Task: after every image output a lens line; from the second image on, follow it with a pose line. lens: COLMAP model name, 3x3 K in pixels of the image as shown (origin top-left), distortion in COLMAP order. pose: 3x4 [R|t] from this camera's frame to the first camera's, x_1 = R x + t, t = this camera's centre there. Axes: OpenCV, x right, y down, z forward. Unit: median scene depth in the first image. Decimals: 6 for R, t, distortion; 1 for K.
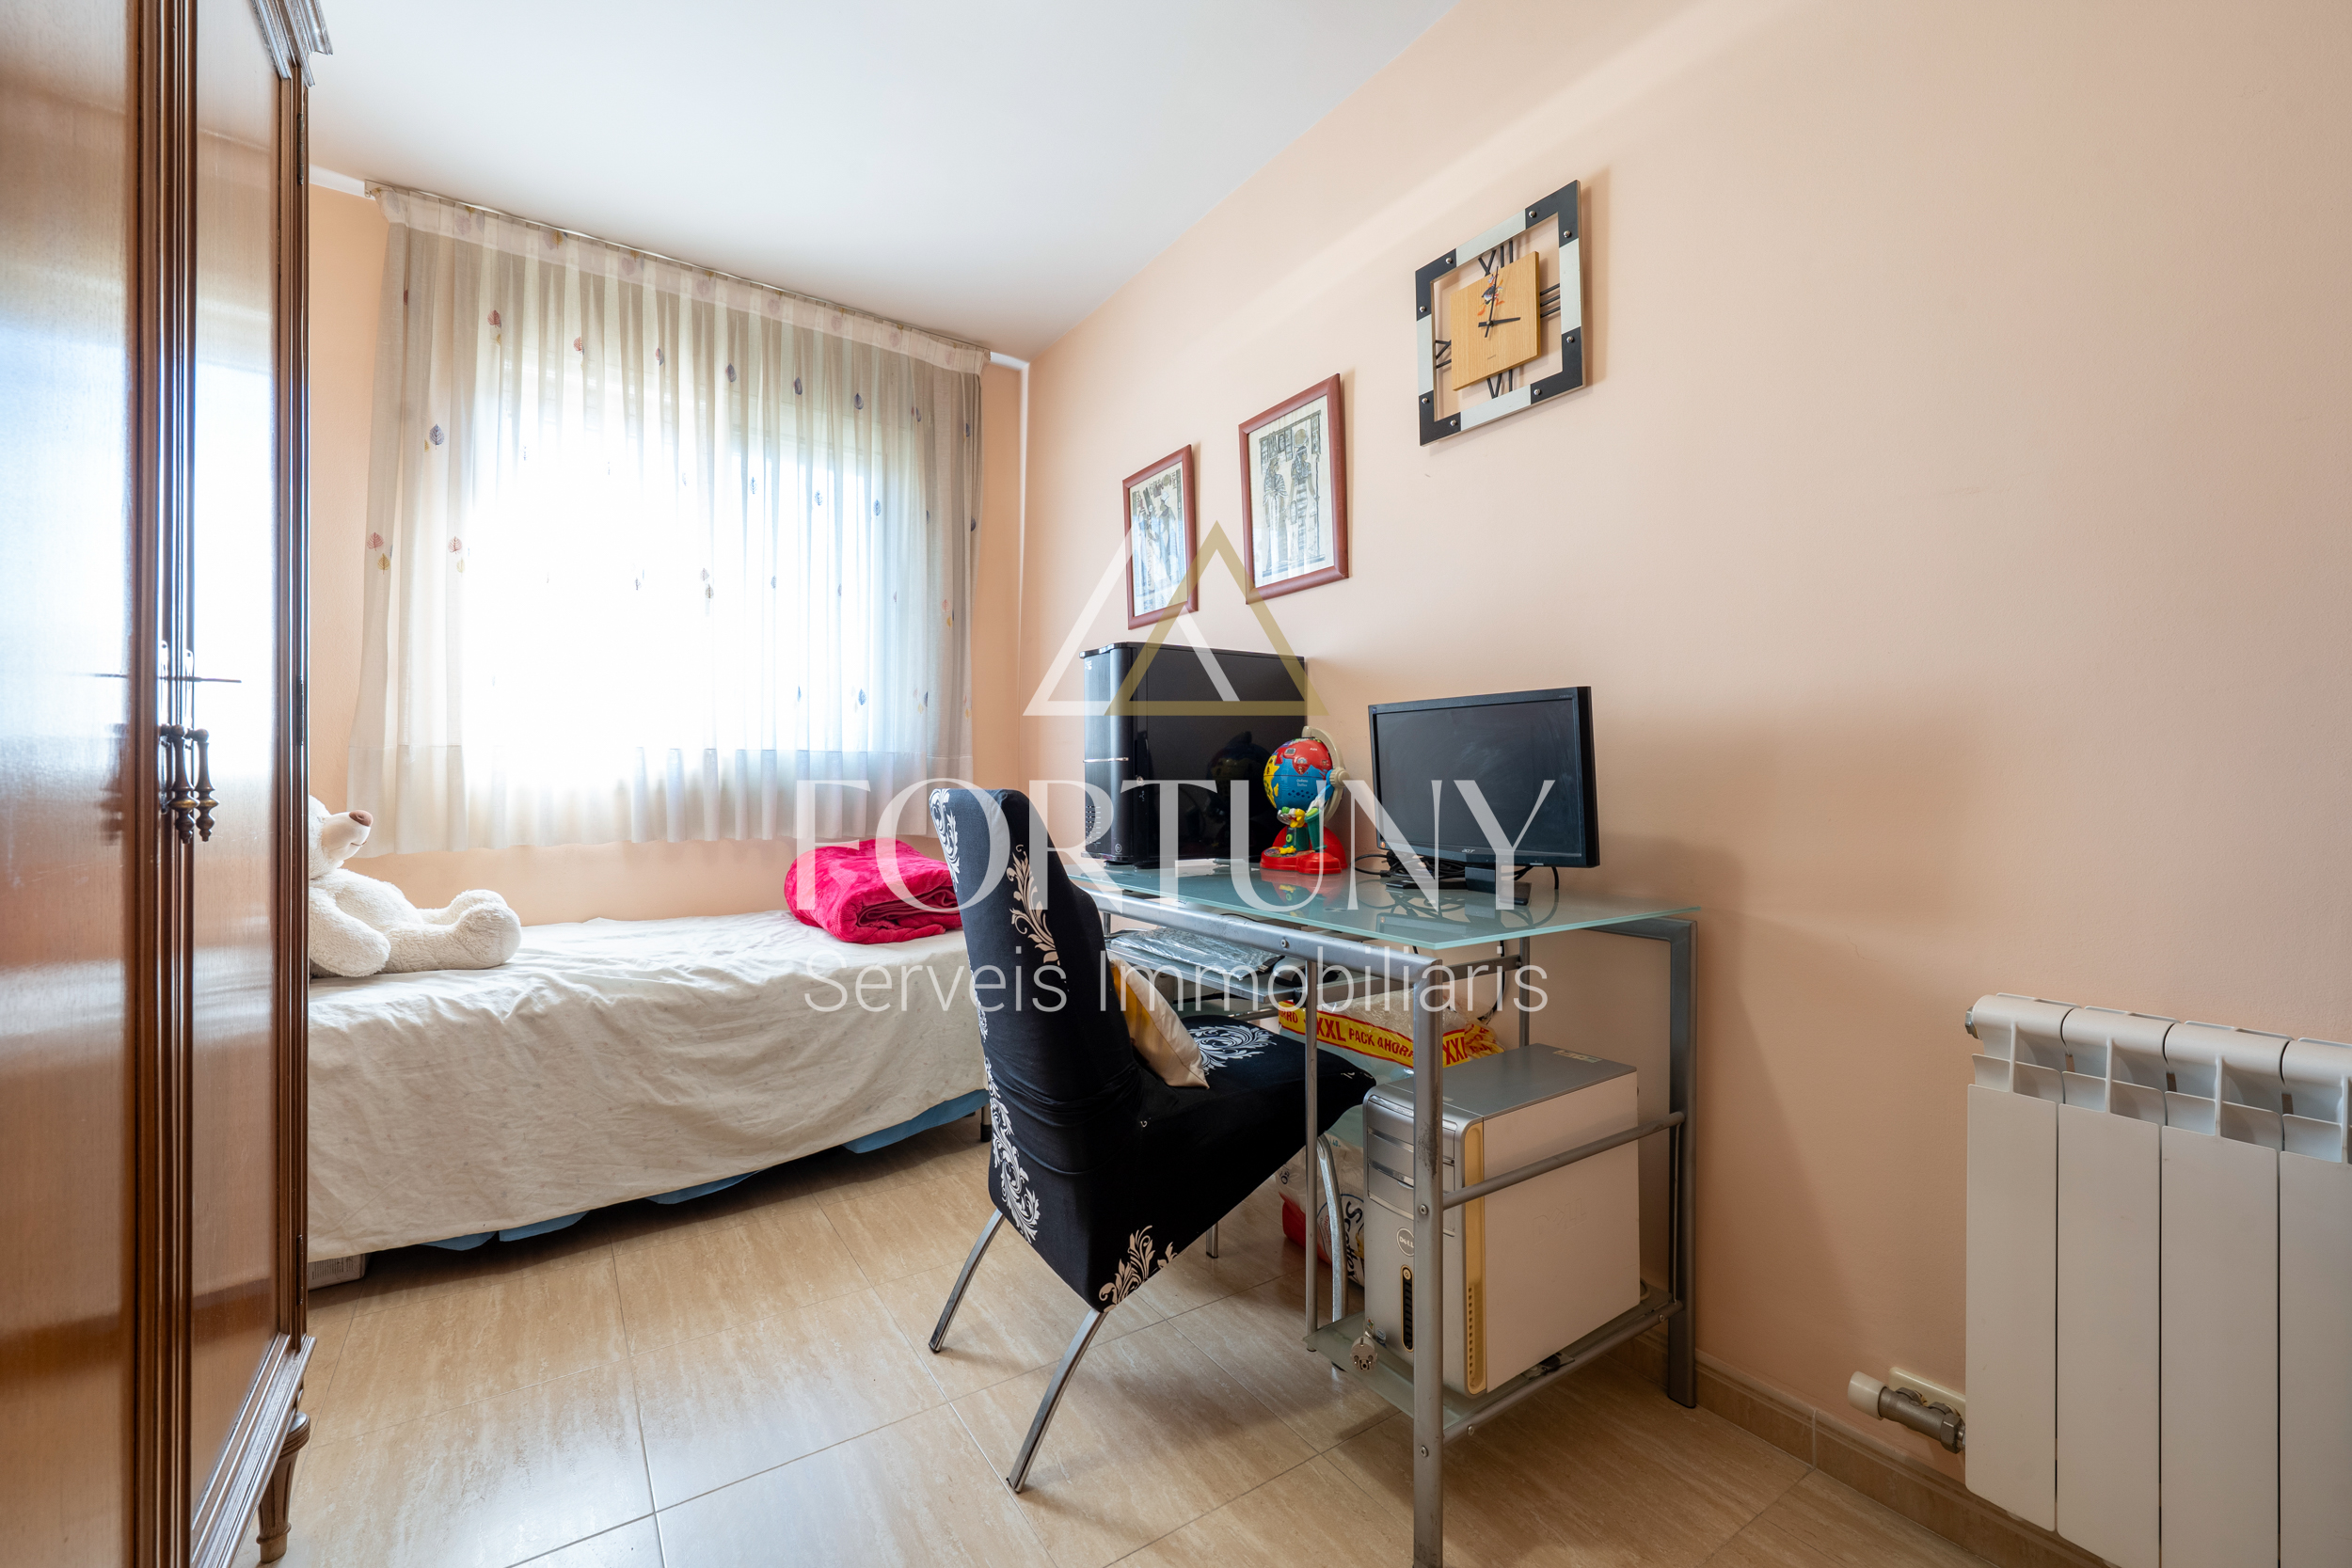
lens RADIAL K [[974.8, 0, 1172.0], [0, 974.8, 771.0], [0, 0, 1]] dist [0.003985, -0.000102]
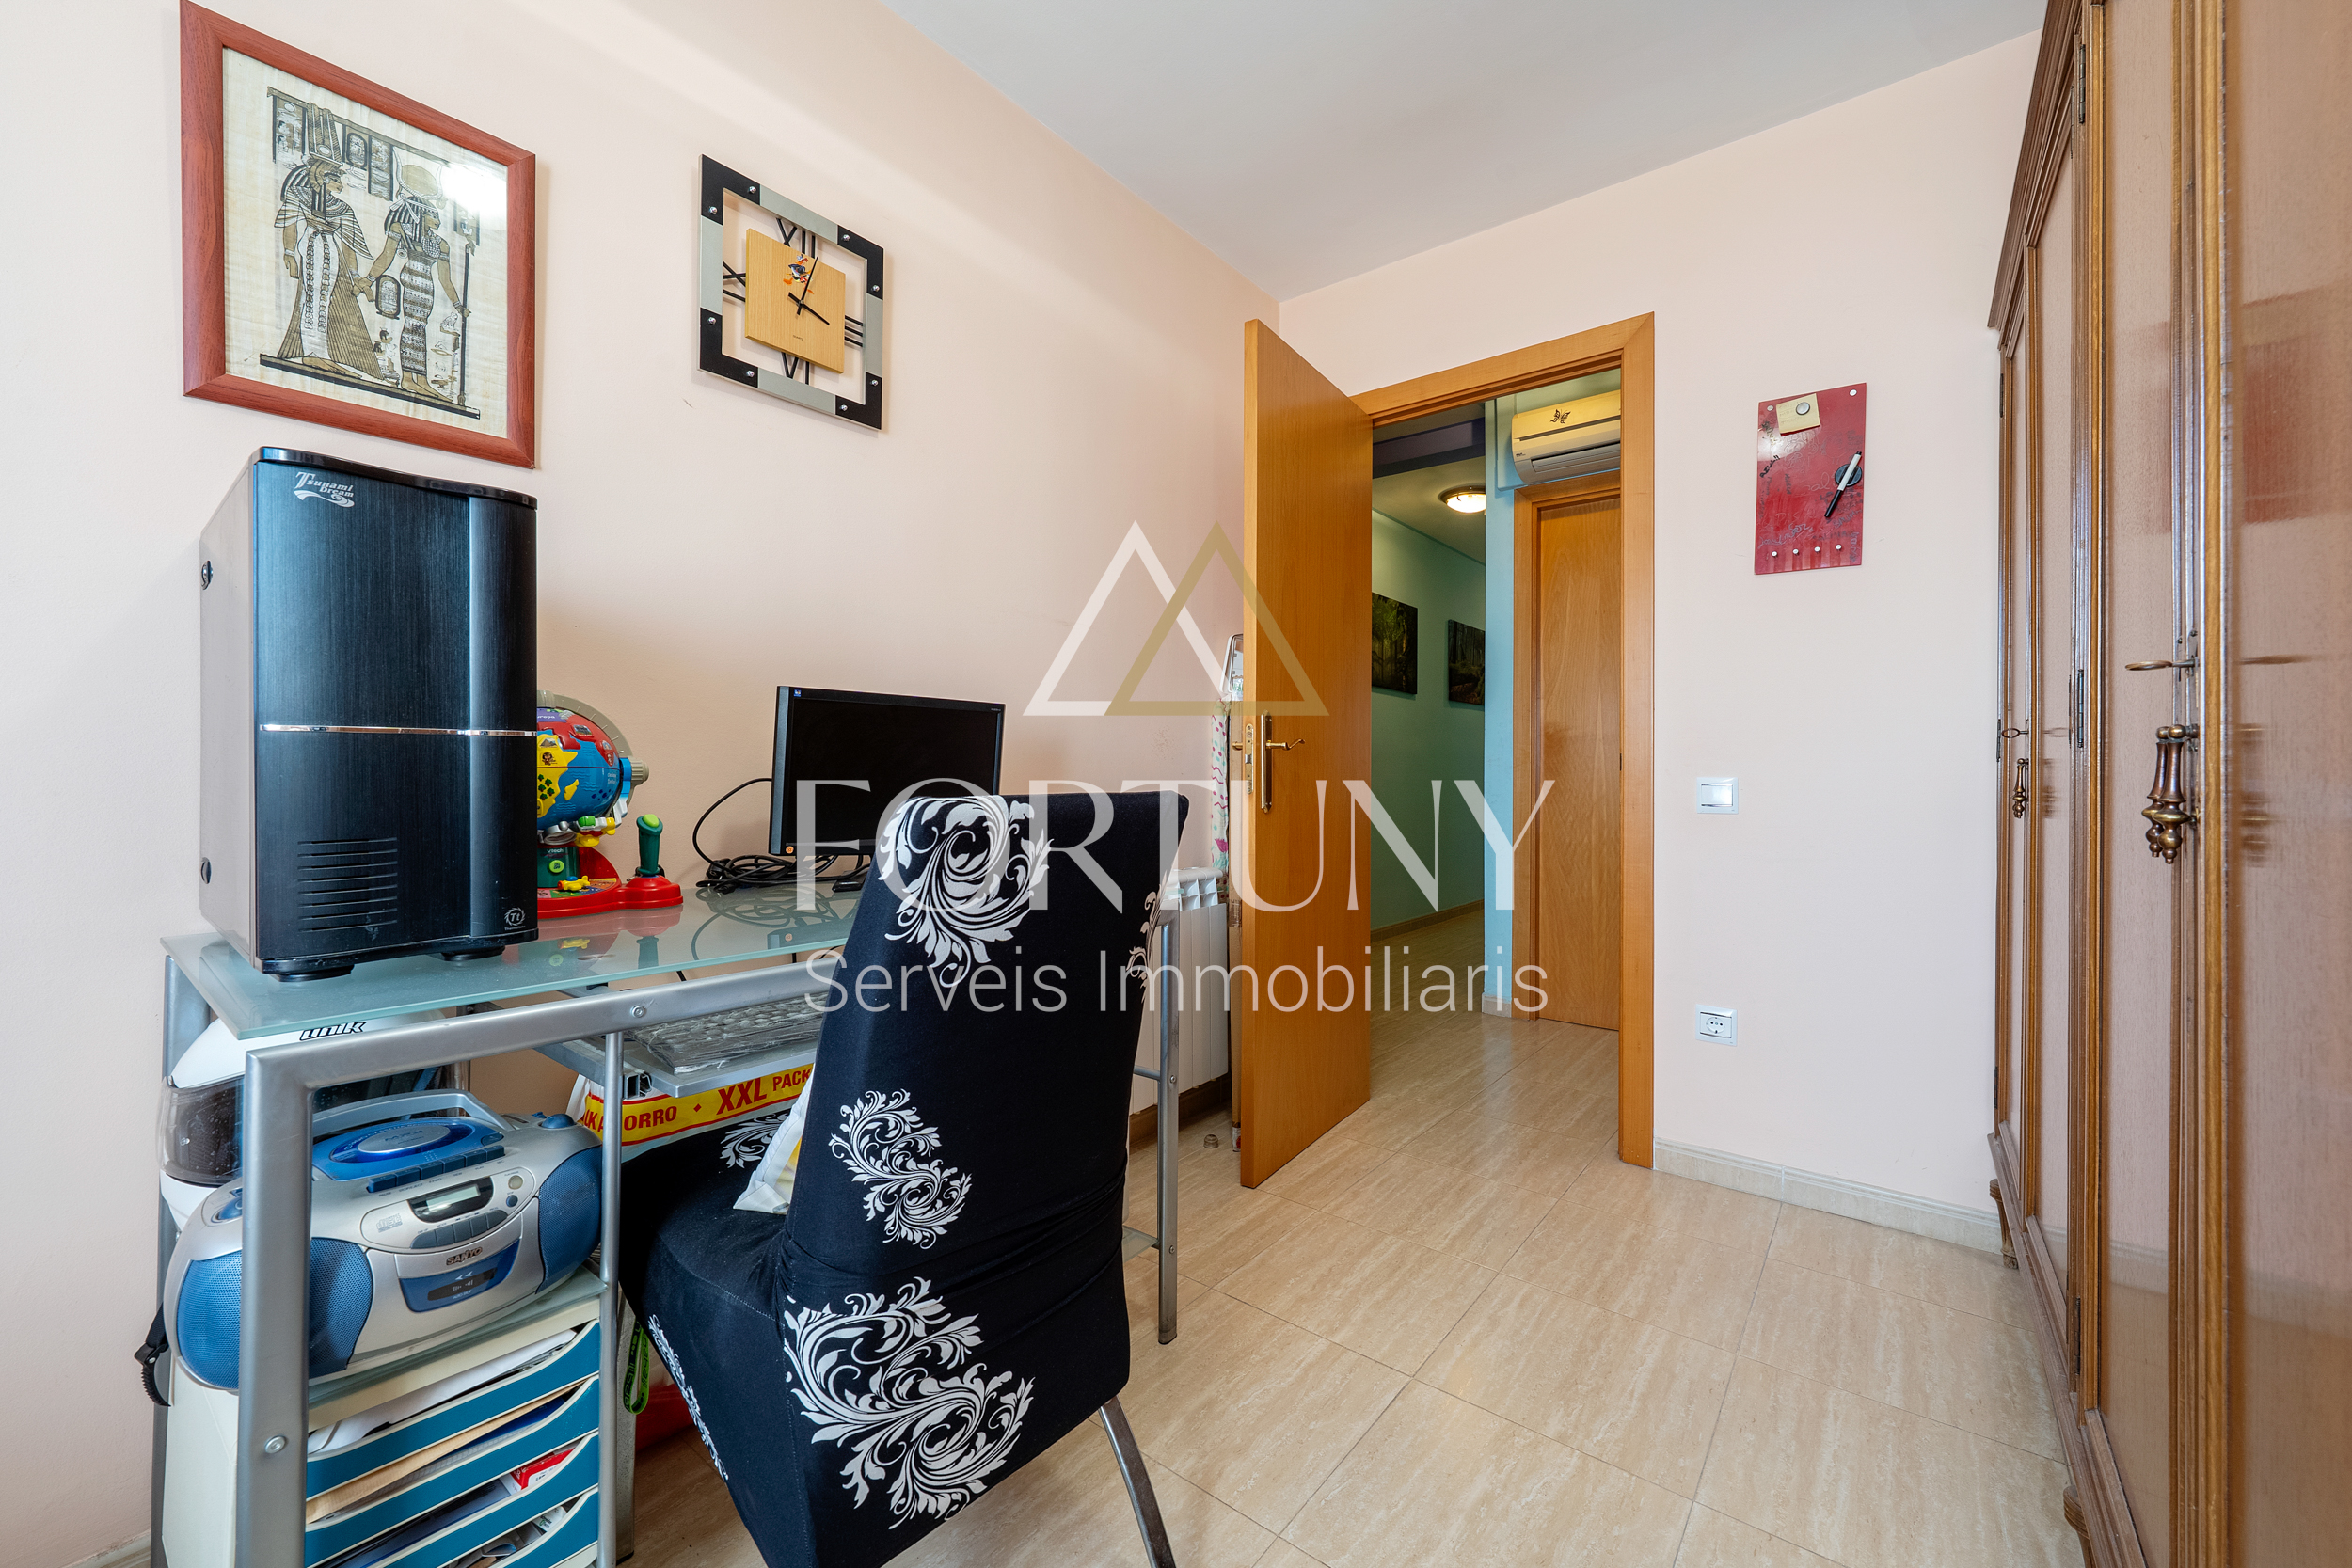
lens RADIAL K [[934.6, 0, 1175.5], [0, 934.6, 769.5], [0, 0, 1]] dist [0.000109, -0.000677]
pose [[-0.318005, 0.000703, 0.948089, -0.557202], [-0.012075, 0.999916, -0.004792, 0.003941], [-0.948012, -0.012971, -0.317969, 0.777000]]
